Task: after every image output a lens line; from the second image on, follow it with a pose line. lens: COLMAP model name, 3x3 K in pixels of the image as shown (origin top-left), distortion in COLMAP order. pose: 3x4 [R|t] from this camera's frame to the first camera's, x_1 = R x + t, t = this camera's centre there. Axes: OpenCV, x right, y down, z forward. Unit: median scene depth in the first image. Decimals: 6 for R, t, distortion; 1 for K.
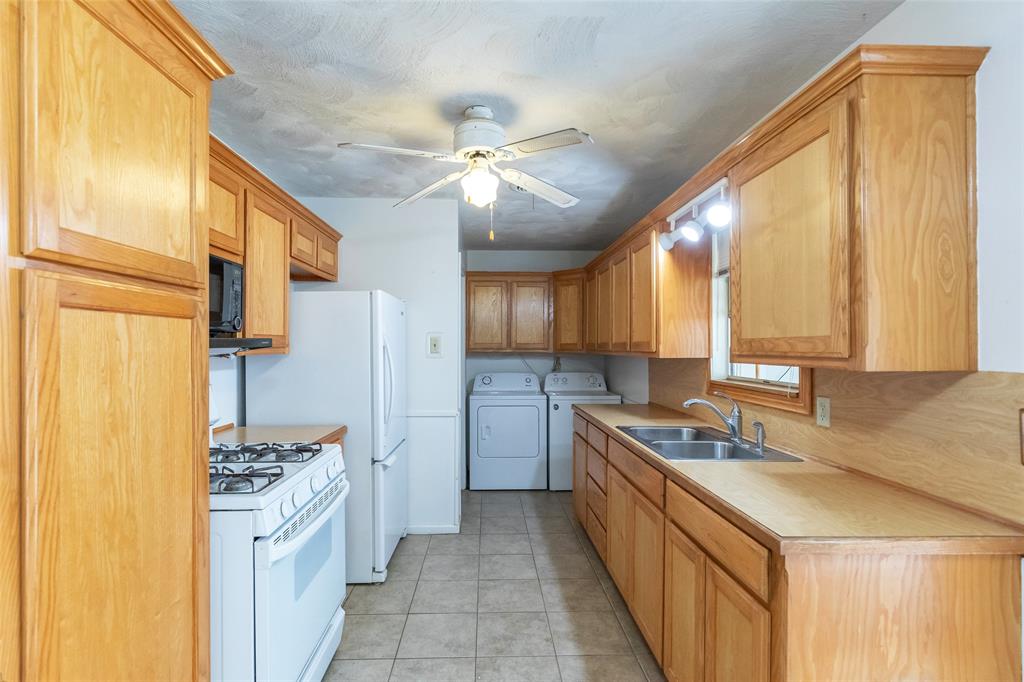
lens RADIAL K [[478.9, 0, 501.4], [0, 478.9, 345.6], [0, 0, 1]] dist [0.002122, -0.000925]
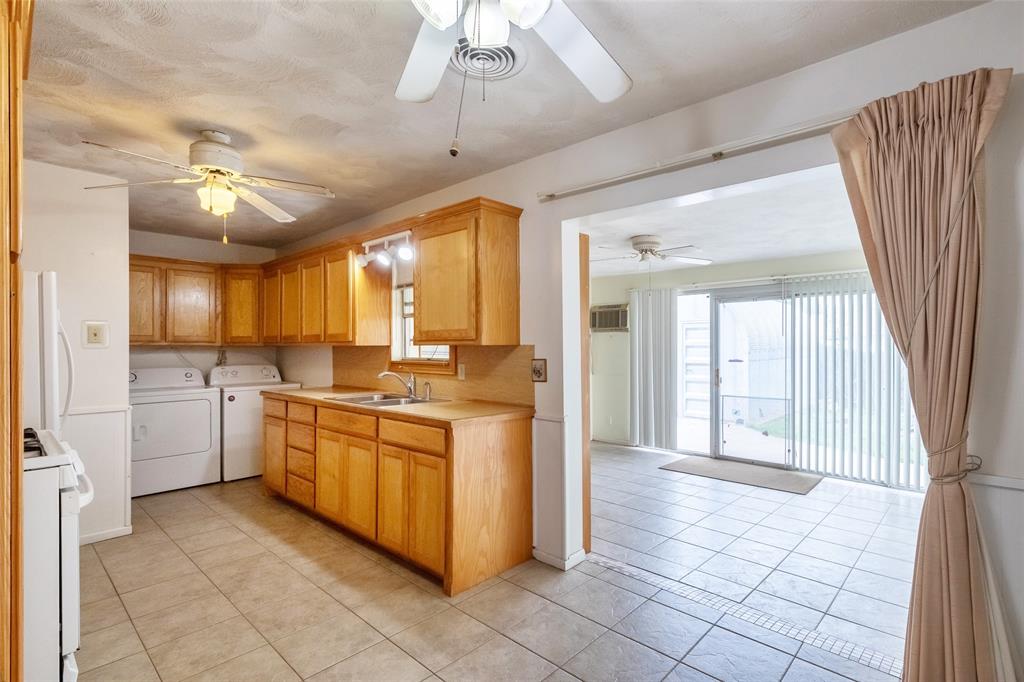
lens RADIAL K [[468.4, 0, 576.4], [0, 468.4, 342.0], [0, 0, 1]] dist [-0.001441, -0.000297]
pose [[0.650176, 0.002196, 0.759780, -0.336209], [0.001836, 0.999988, -0.004462, 0.028728], [-0.759781, 0.004296, 0.650165, -0.412981]]
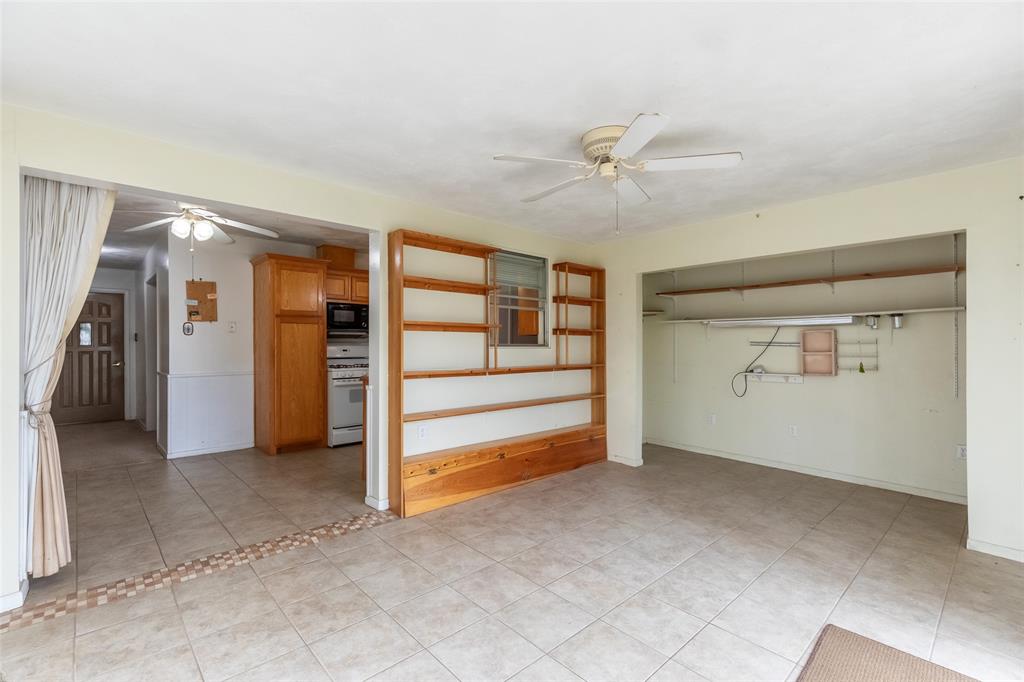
lens RADIAL K [[468.4, 0, 520.3], [0, 468.4, 342.9], [0, 0, 1]] dist [-0.001441, -0.000297]
pose [[0.671322, -0.006890, -0.741133, 2.036164], [0.002368, 0.999972, -0.007151, 0.081629], [0.741162, 0.003045, 0.671320, -0.266905]]
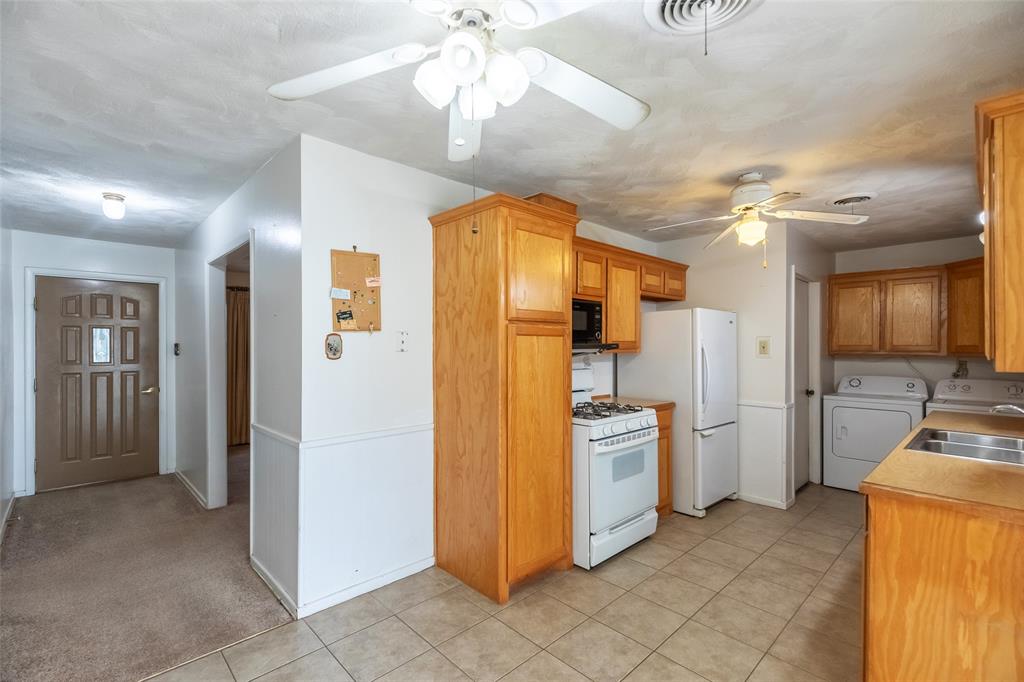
lens RADIAL K [[468.4, 0, 520.2], [0, 468.4, 343.8], [0, 0, 1]] dist [-0.001441, -0.000297]
pose [[0.679052, -0.003158, -0.734083, 0.469632], [-0.000899, 0.999986, -0.005133, -0.004641], [0.734089, 0.004146, 0.679040, -0.367516]]
